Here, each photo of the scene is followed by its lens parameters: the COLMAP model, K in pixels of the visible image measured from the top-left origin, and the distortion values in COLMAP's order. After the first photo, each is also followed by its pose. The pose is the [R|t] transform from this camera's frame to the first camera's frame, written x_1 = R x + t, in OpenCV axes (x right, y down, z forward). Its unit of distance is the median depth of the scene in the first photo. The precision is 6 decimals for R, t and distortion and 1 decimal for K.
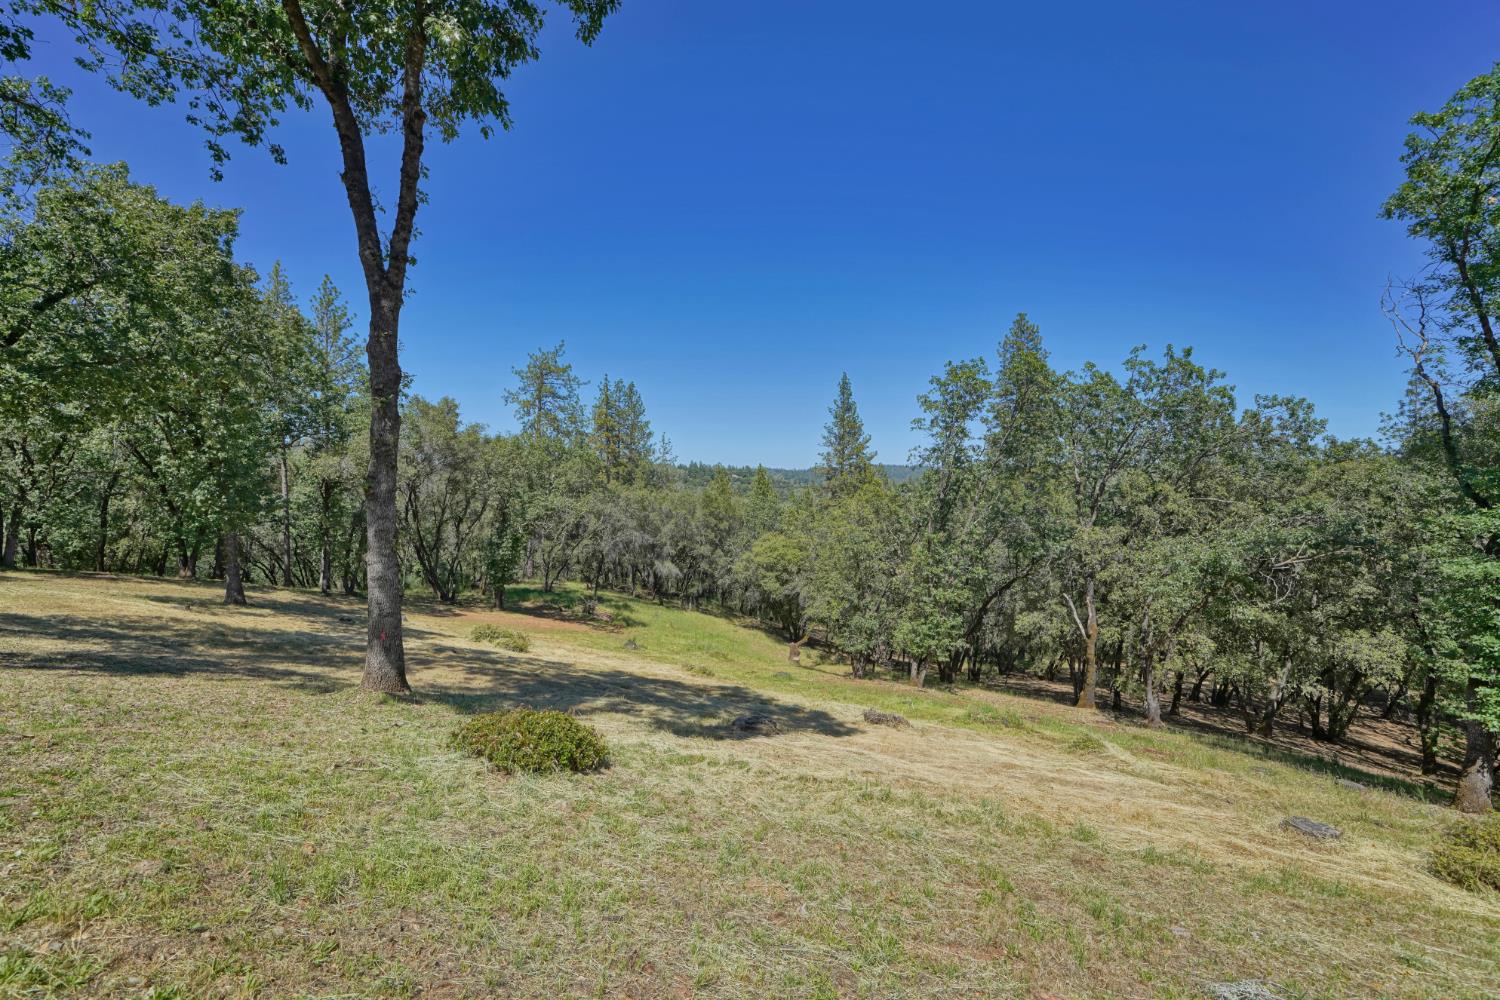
lens RADIAL K [[609.1, 0, 745.6], [0, 609.1, 501.4], [0, 0, 1]] dist [-0.000127, 0.000354]
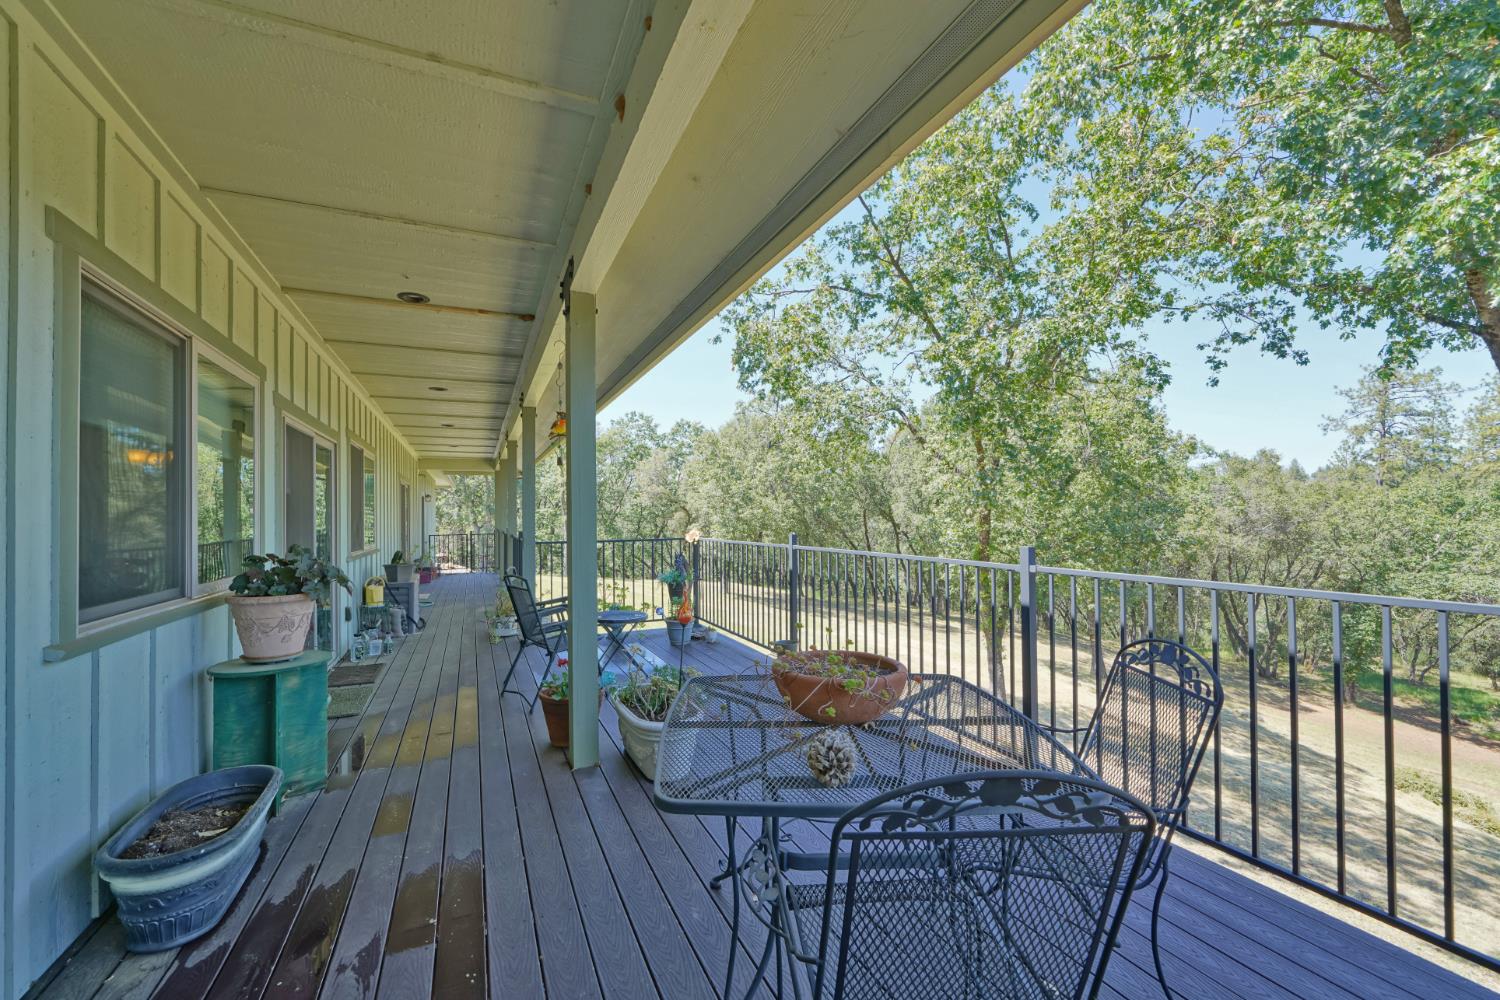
lens RADIAL K [[609.1, 0, 753.4], [0, 609.1, 508.3], [0, 0, 1]] dist [-0.000127, 0.000354]
pose [[0.479354, -0.024701, -0.877274, -0.075199], [0.009394, 0.999691, -0.023015, -0.073270], [0.877572, 0.002791, 0.479437, -0.076980]]
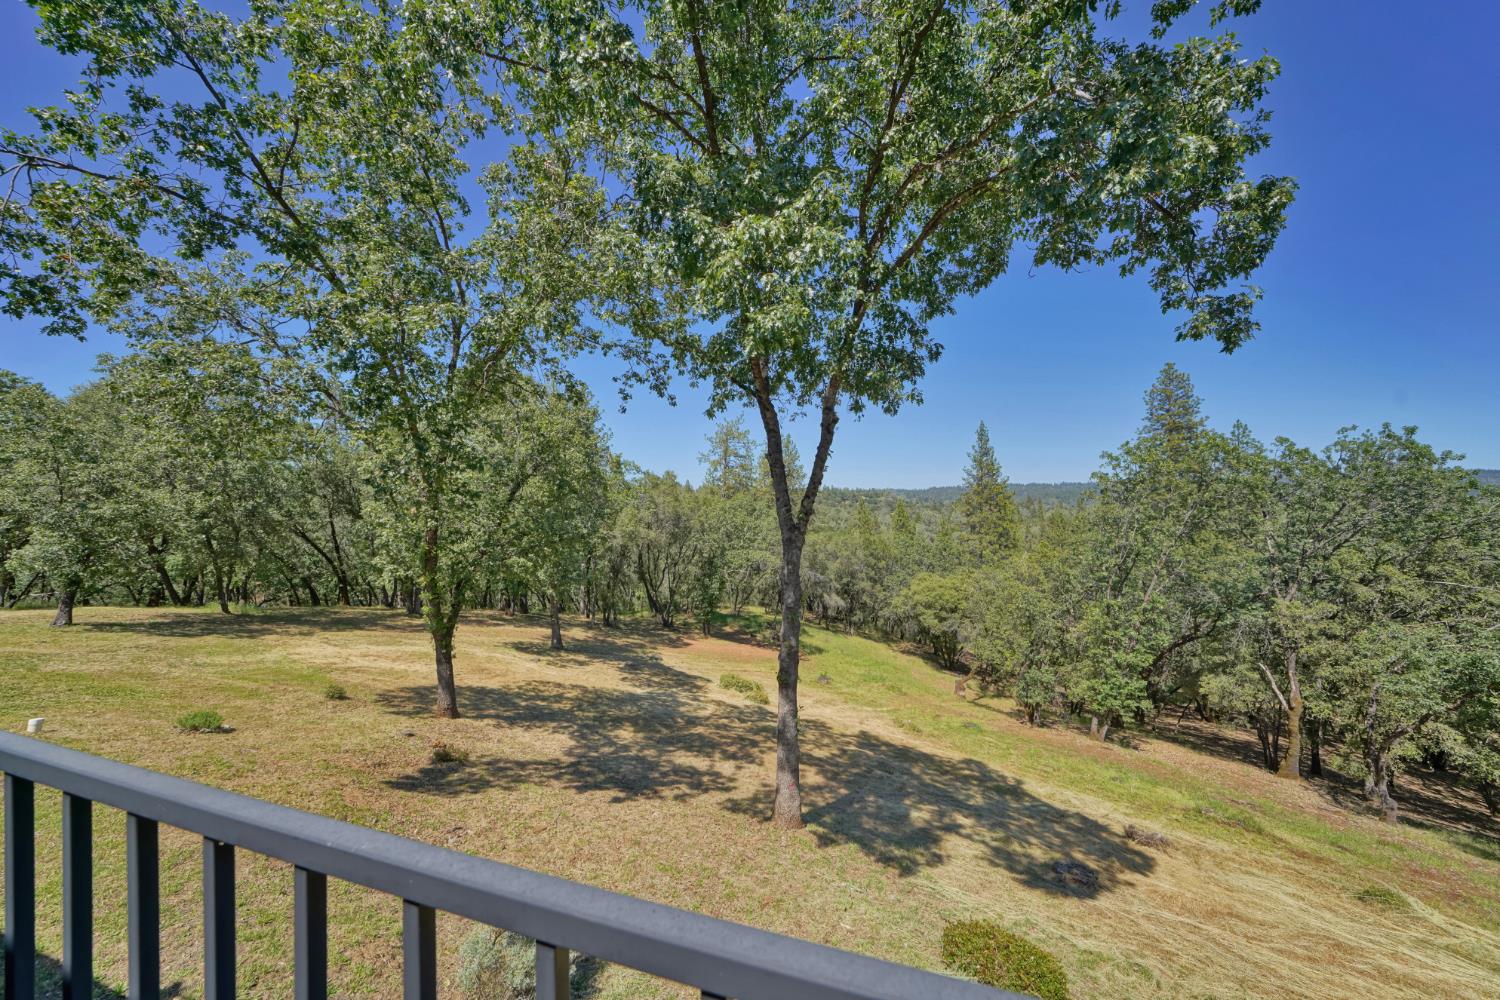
lens RADIAL K [[513.7, 0, 747.7], [0, 513.7, 505.0], [0, 0, 1]] dist [-0.003089, 0.000242]
pose [[0.973672, -0.015110, -0.227452, -0.080439], [0.010370, 0.999704, -0.022020, -0.072946], [0.227717, 0.019082, 0.973540, -0.028467]]
